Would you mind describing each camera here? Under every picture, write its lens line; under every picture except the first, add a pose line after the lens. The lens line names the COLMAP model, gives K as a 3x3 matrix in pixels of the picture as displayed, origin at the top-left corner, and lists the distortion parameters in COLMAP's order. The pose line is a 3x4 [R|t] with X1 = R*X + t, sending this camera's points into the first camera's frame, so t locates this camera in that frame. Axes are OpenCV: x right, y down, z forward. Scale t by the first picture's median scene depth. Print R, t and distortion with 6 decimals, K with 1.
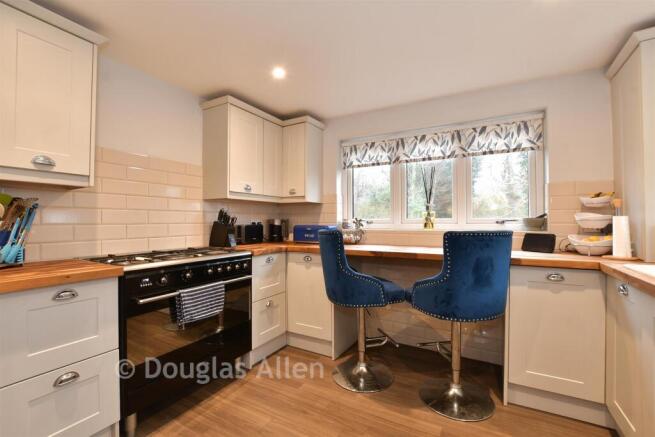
lens RADIAL K [[291.7, 0, 325.5], [0, 291.7, 220.1], [0, 0, 1]] dist [-0.024567, 0.001201]
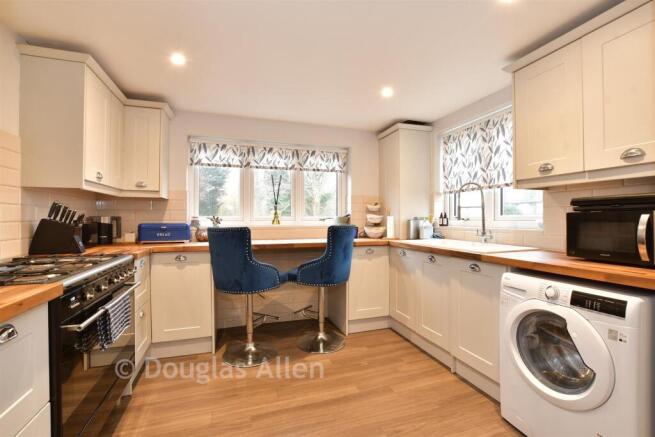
lens RADIAL K [[291.7, 0, 325.5], [0, 291.7, 220.1], [0, 0, 1]] dist [-0.024567, 0.001201]
pose [[0.662459, -0.004255, 0.749086, -0.462538], [-0.004062, 0.999949, 0.009272, -0.002761], [-0.749087, -0.009185, 0.662407, 0.023357]]
